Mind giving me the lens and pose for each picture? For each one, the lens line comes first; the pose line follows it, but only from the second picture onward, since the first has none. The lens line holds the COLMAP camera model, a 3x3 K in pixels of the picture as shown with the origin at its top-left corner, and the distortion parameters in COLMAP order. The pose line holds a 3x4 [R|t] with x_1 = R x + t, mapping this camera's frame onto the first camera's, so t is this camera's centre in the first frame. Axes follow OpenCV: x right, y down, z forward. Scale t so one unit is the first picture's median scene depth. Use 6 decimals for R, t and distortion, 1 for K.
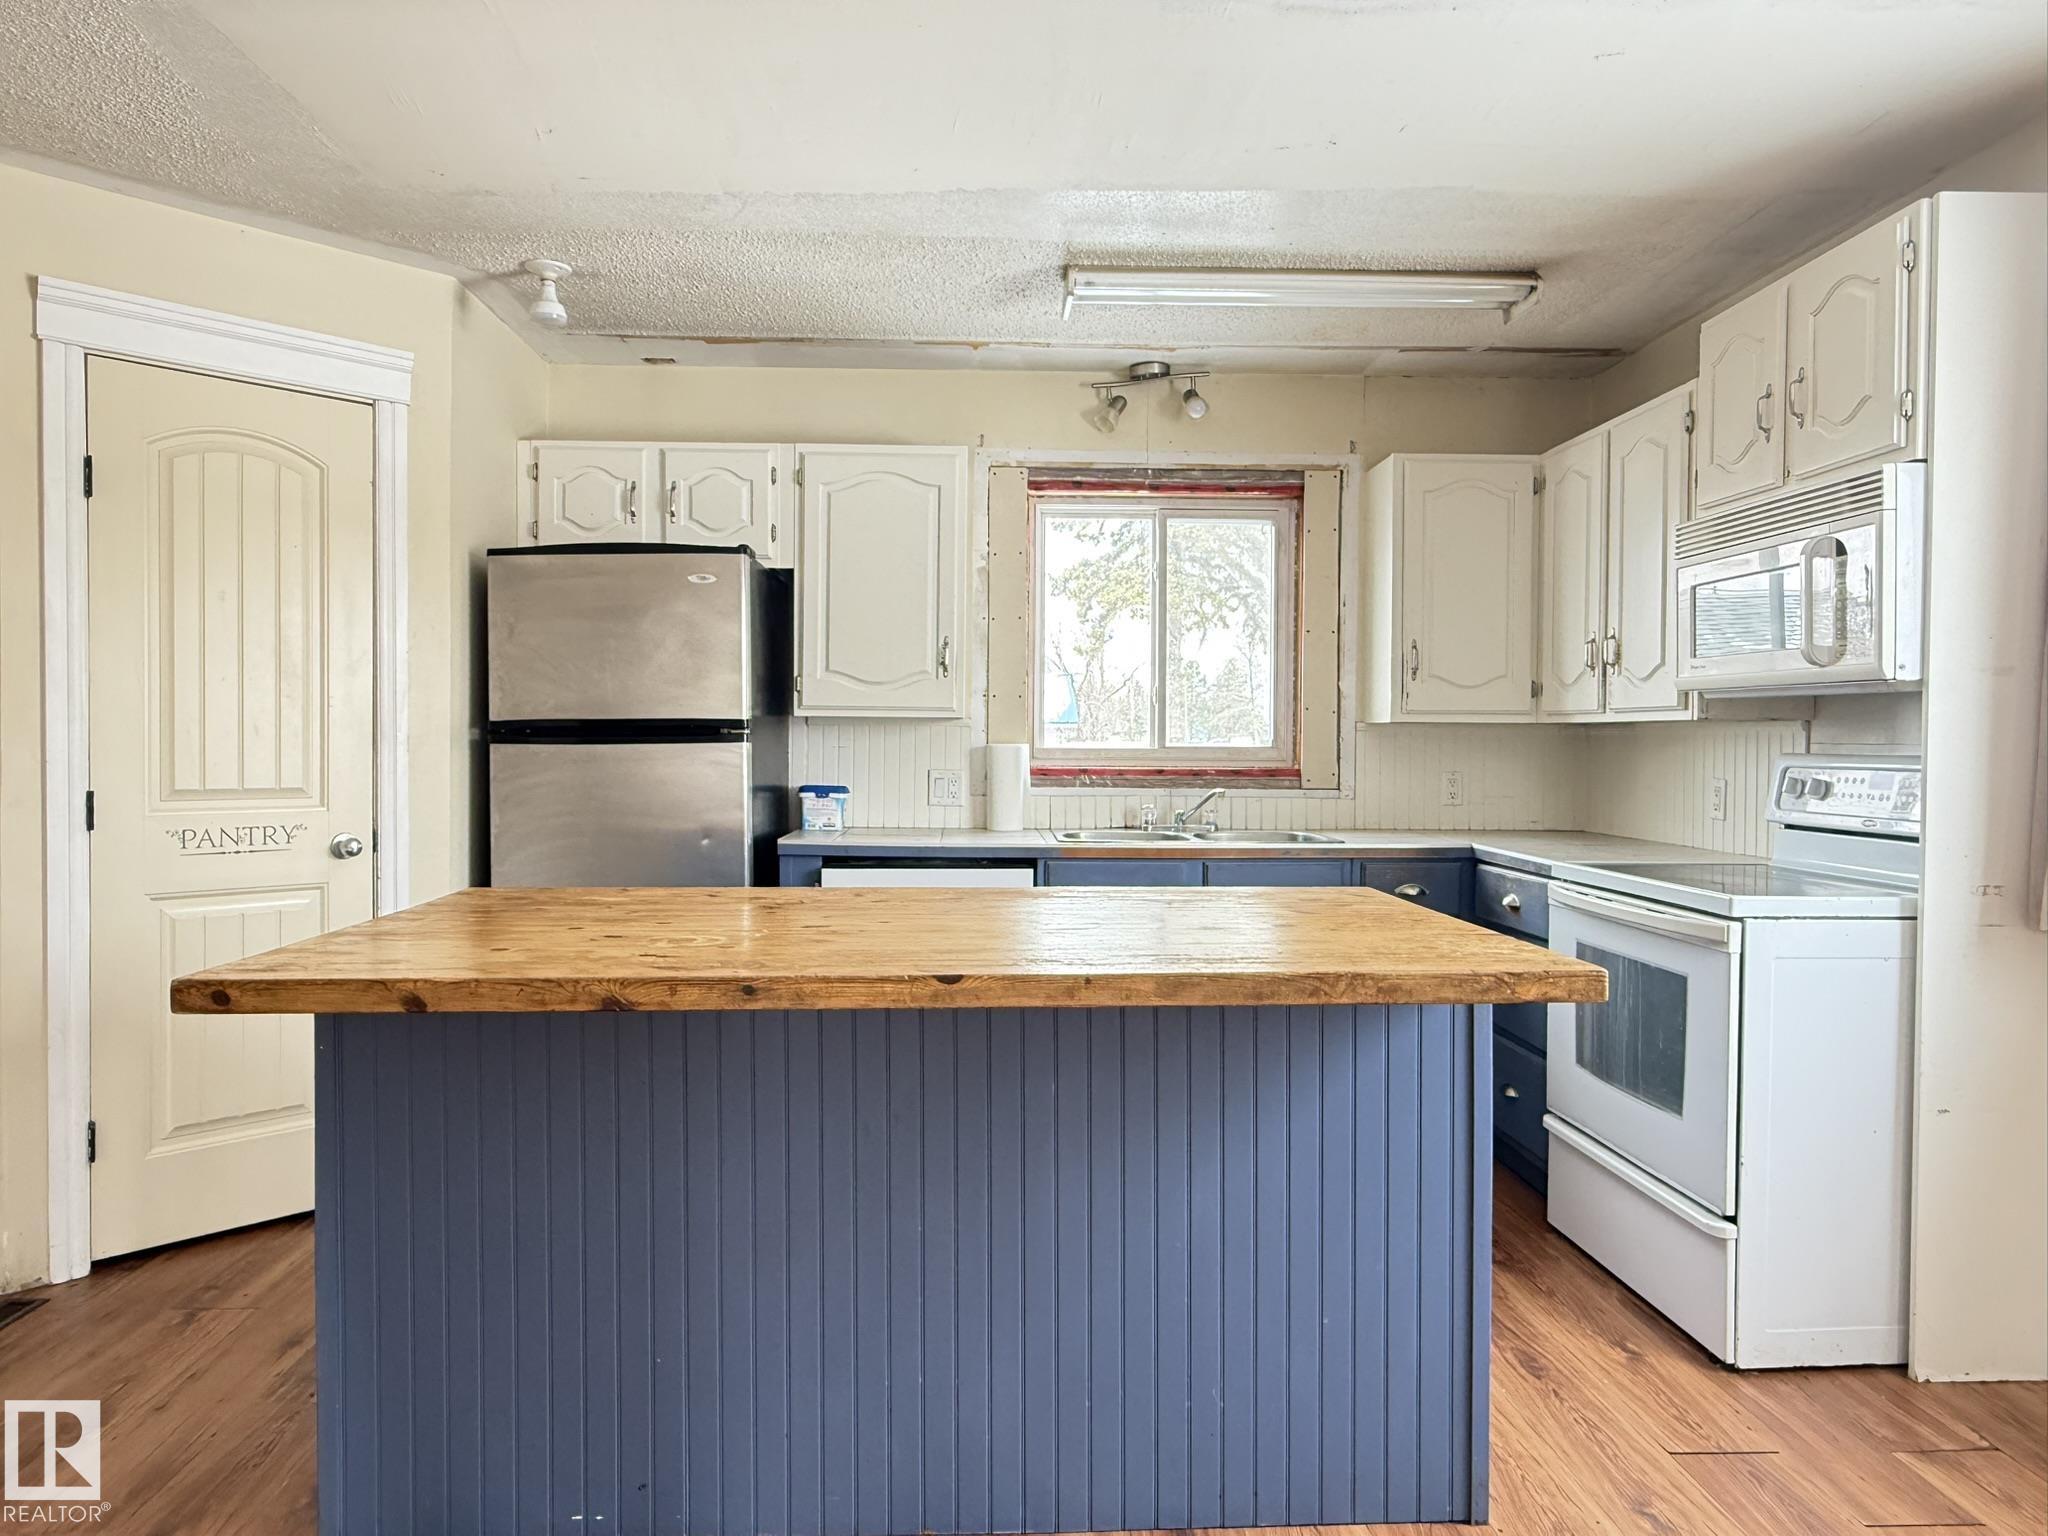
lens RADIAL K [[1349.8, 0, 1024.0], [0, 1349.8, 768.0], [0, 0, 1]] dist [-0.006123, 0.000783]
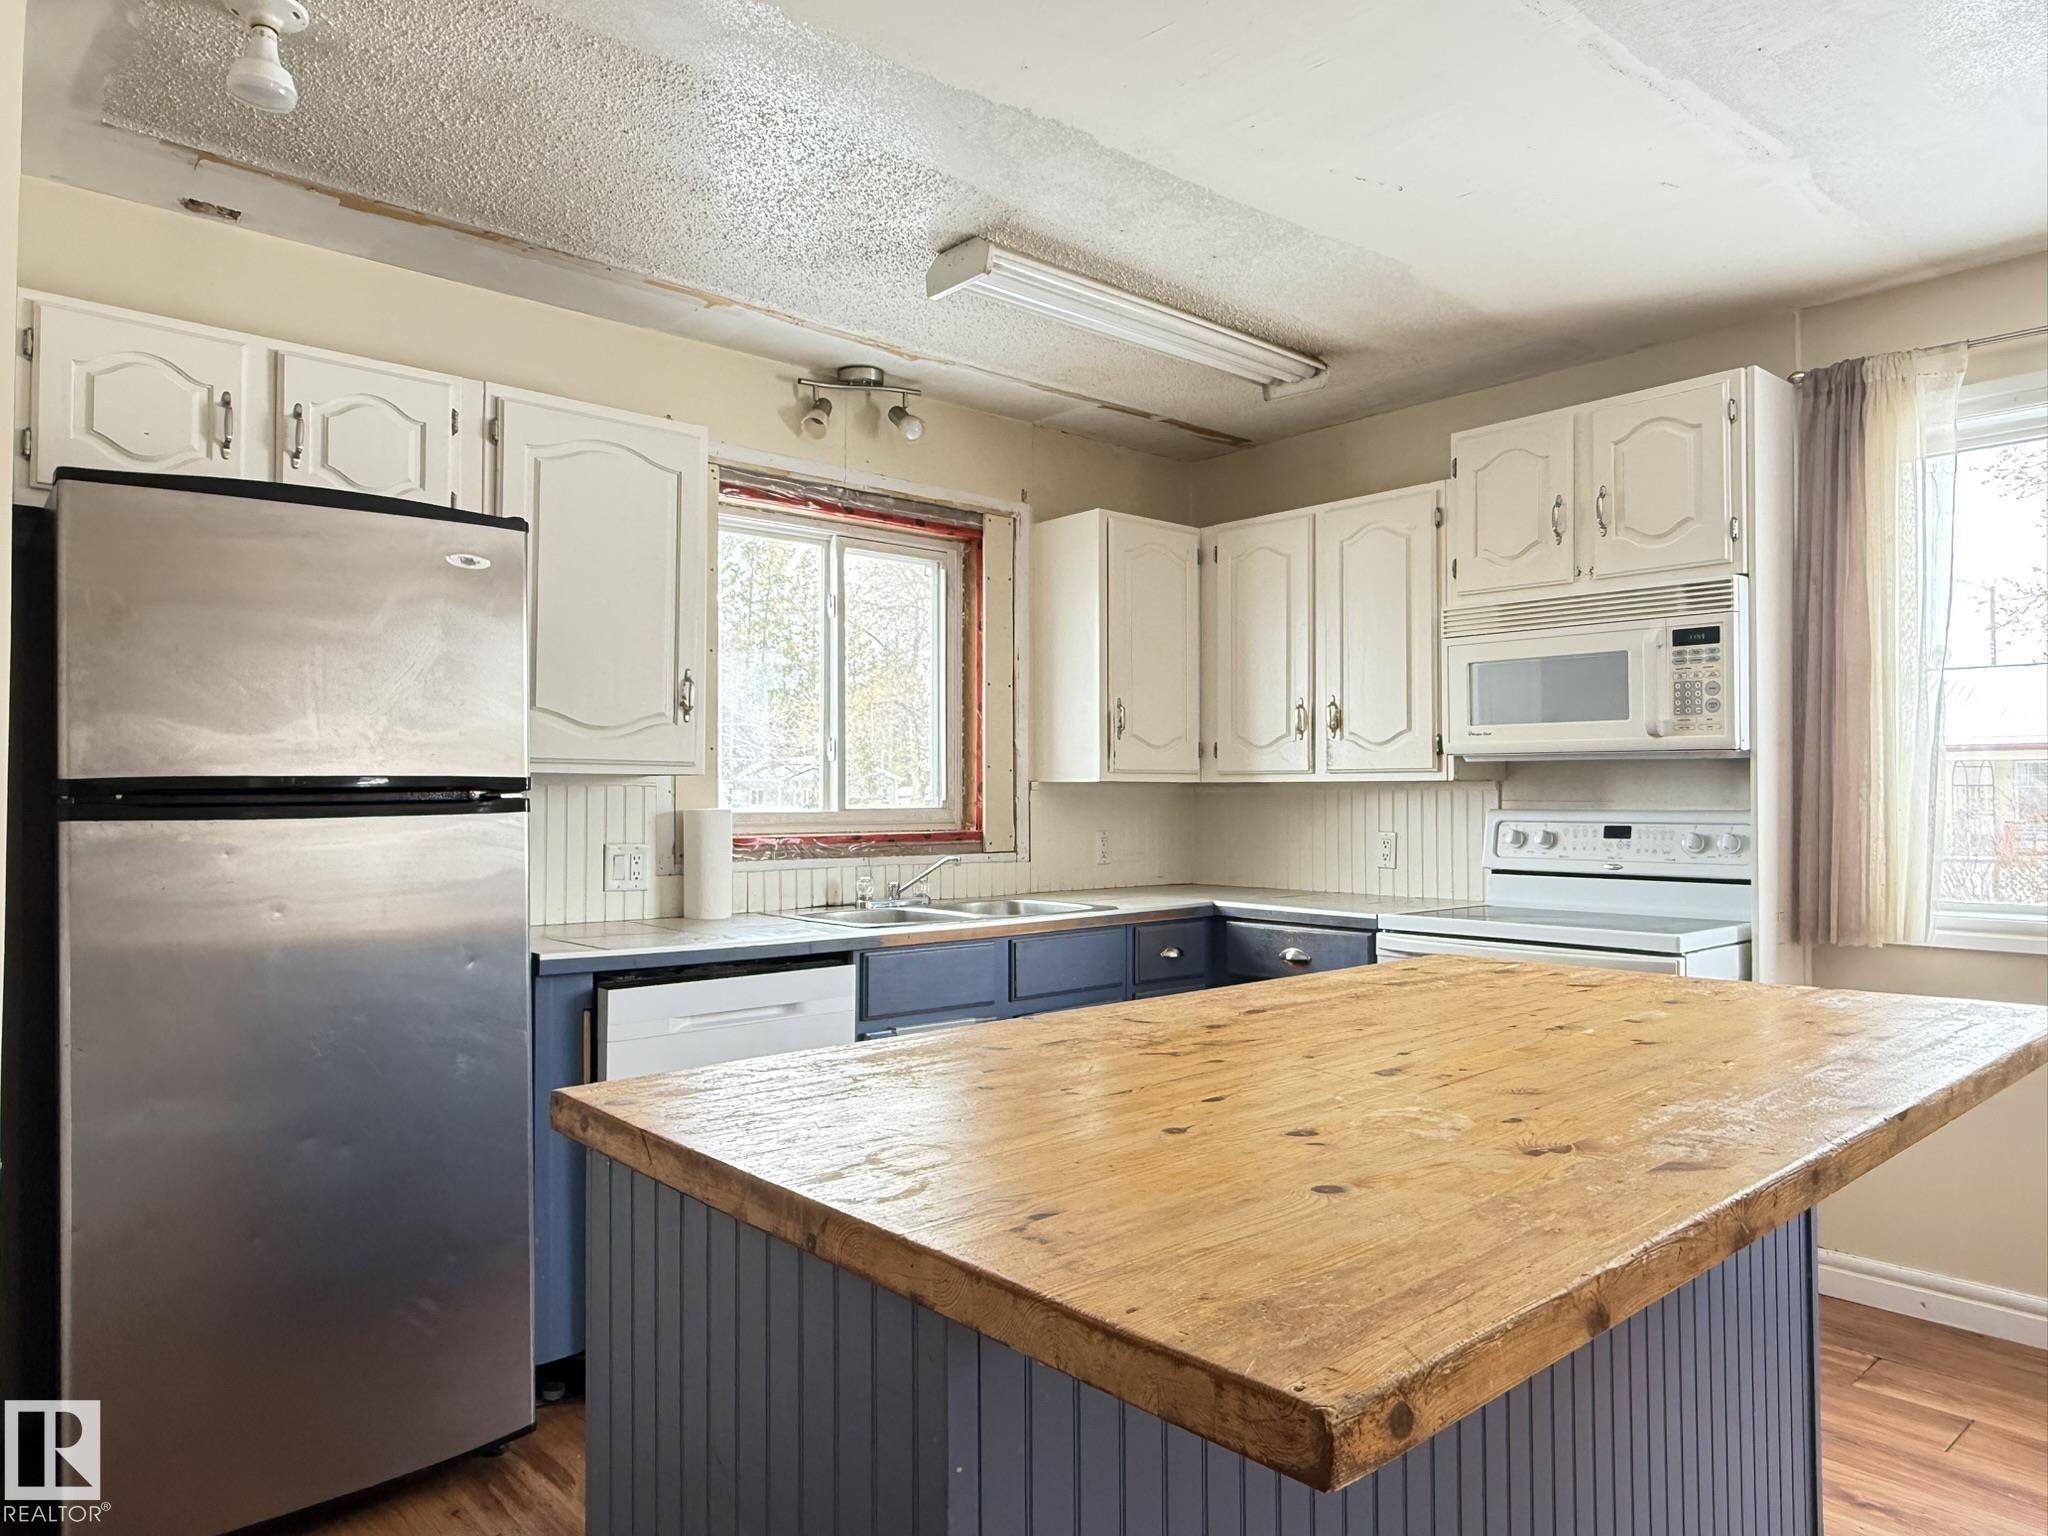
lens RADIAL K [[1332.5, 0, 1024.0], [0, 1332.5, 768.0], [0, 0, 1]] dist [-0.000356, -0.002510]
pose [[0.767514, 0.007183, 0.640992, -0.394130], [0.019204, 0.999231, -0.034191, -0.011921], [-0.640745, 0.038551, 0.766785, 0.300164]]
